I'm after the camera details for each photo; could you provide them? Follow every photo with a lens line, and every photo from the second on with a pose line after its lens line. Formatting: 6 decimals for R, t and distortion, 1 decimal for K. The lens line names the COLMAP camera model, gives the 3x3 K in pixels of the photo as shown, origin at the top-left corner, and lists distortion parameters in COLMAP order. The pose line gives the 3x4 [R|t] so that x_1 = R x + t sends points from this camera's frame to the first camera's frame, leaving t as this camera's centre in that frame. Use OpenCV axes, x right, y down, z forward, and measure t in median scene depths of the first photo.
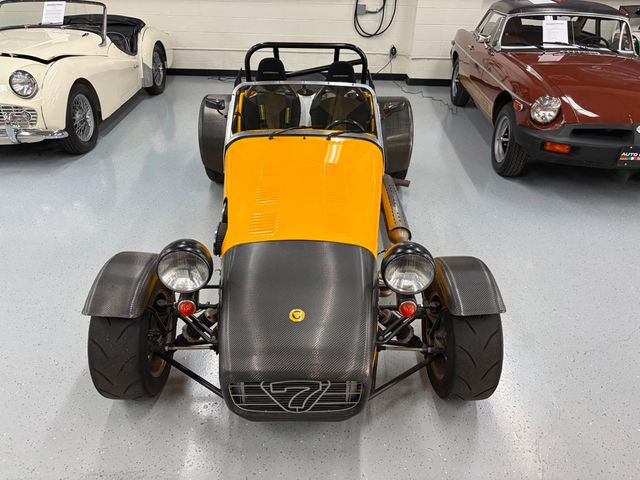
lens RADIAL K [[490.2, 0, 325.8], [0, 490.2, 233.5], [0, 0, 1]] dist [0.038079, -0.043393]
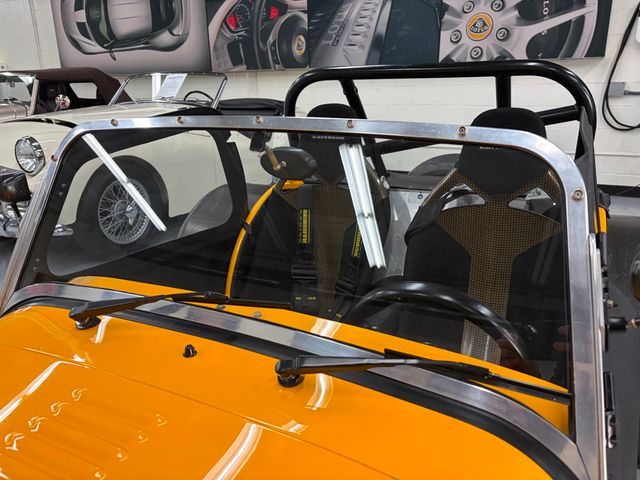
lens RADIAL K [[490.2, 0, 322.4], [0, 490.2, 231.2], [0, 0, 1]] dist [0.038079, -0.043393]
pose [[0.887501, 0.098257, -0.450208, 0.040038], [-0.198514, 0.963219, -0.181113, -0.087703], [0.415853, 0.250111, 0.874363, 0.331429]]
